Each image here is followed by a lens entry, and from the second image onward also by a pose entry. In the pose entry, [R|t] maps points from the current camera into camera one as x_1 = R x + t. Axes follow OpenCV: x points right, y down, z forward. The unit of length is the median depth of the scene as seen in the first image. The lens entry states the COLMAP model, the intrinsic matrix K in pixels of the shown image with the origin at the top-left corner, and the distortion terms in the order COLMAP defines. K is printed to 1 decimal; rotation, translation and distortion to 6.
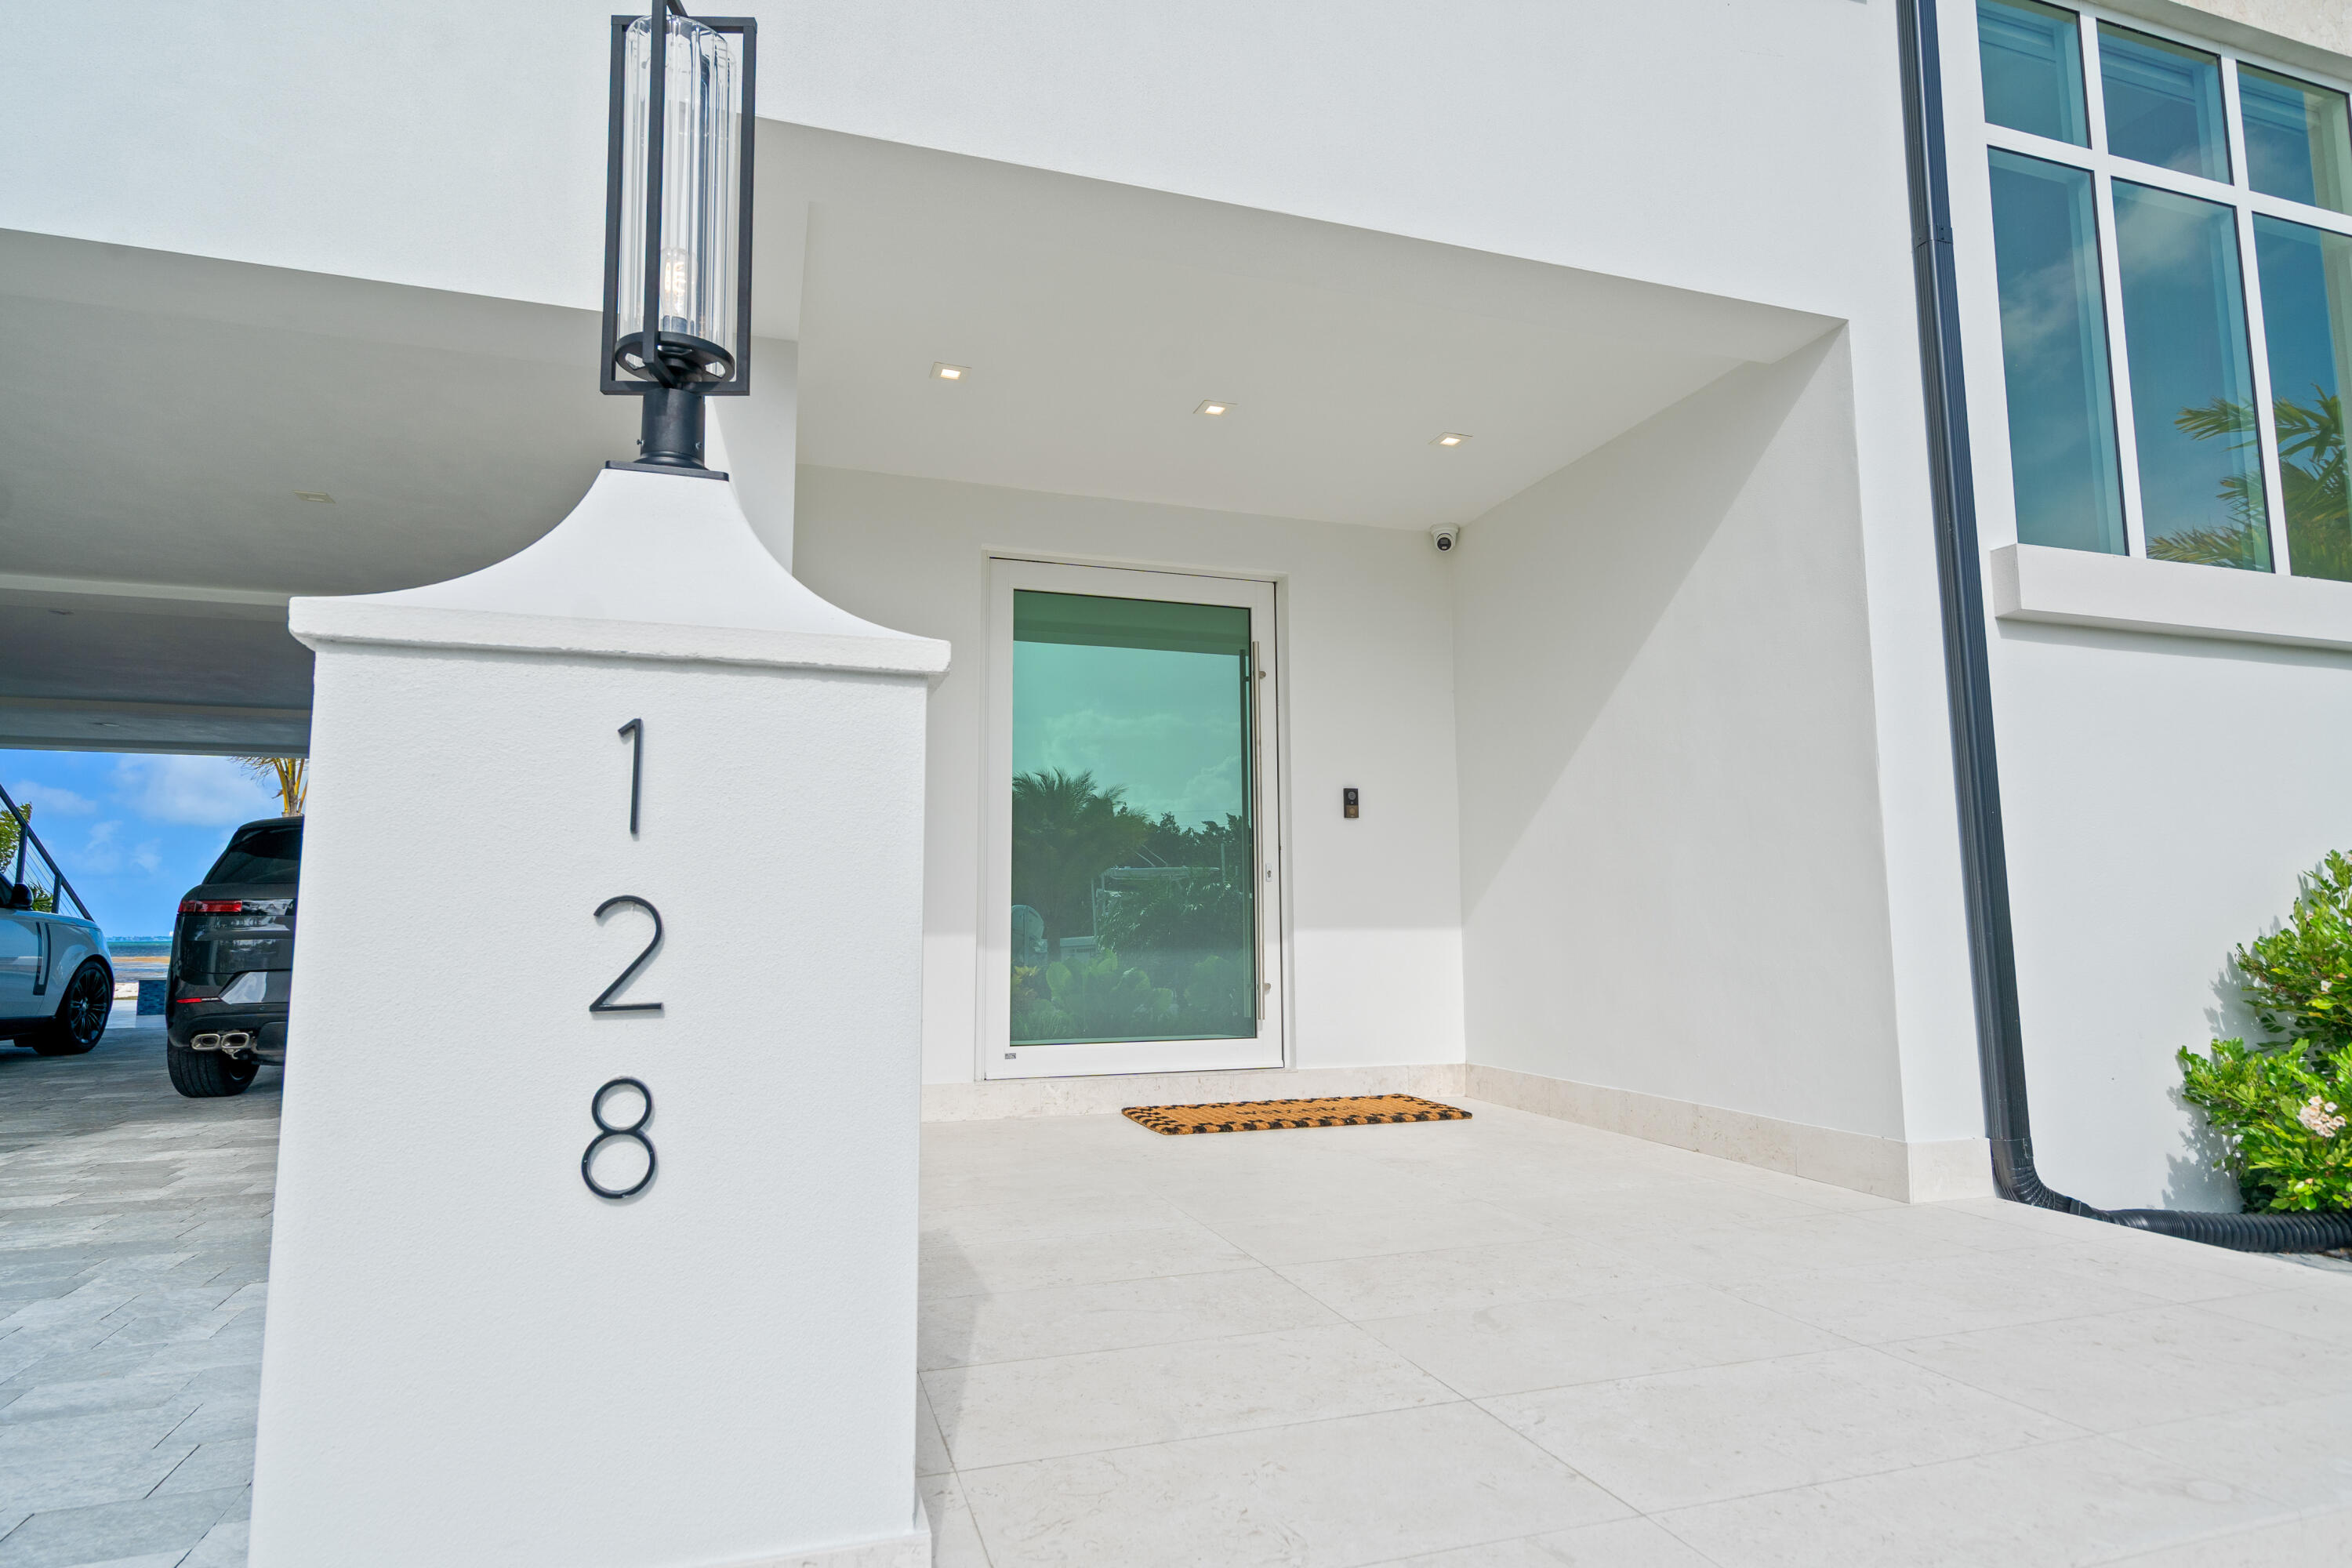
lens RADIAL K [[1248.5, 0, 1172.4], [0, 1248.5, 786.8], [0, 0, 1]] dist [0.002915, 0.000233]
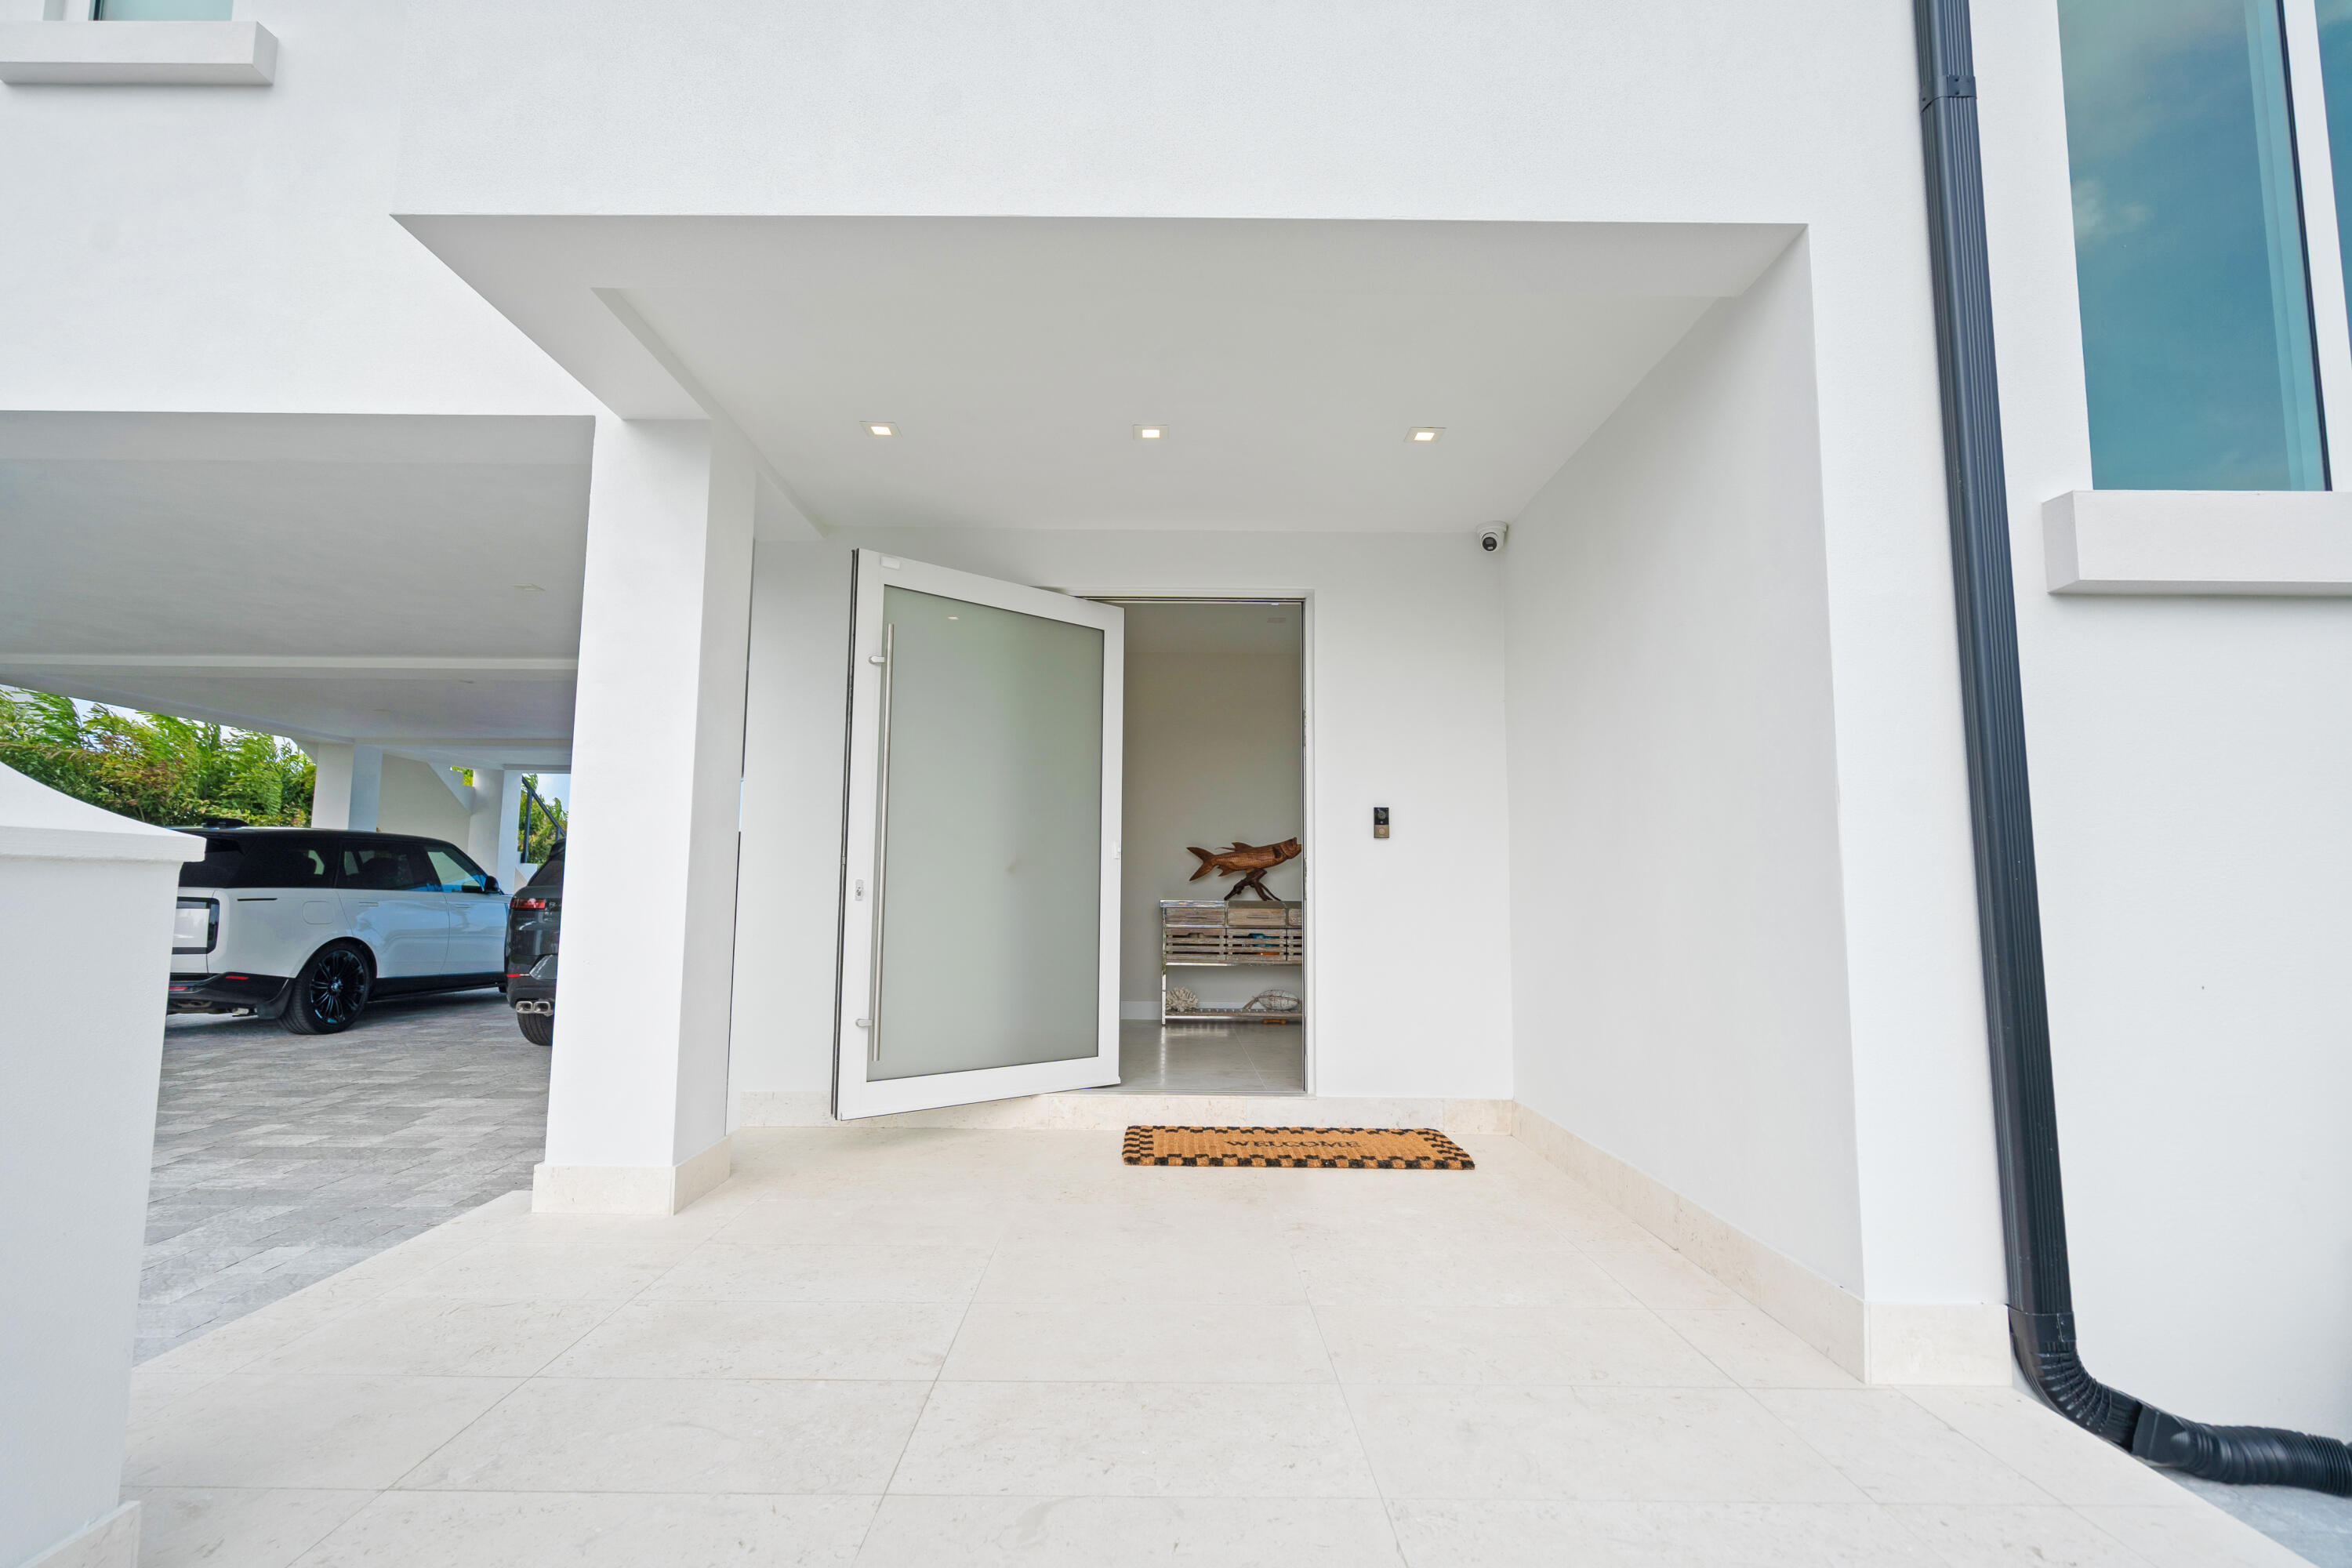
lens RADIAL K [[1077.4, 0, 1168.1], [0, 1077.4, 785.9], [0, 0, 1]] dist [-0.000960, -0.000057]
pose [[0.949991, -0.017518, -0.311786, 0.328040], [0.021724, 0.999714, 0.010022, -0.035984], [0.311521, -0.016294, 0.950099, 0.210283]]
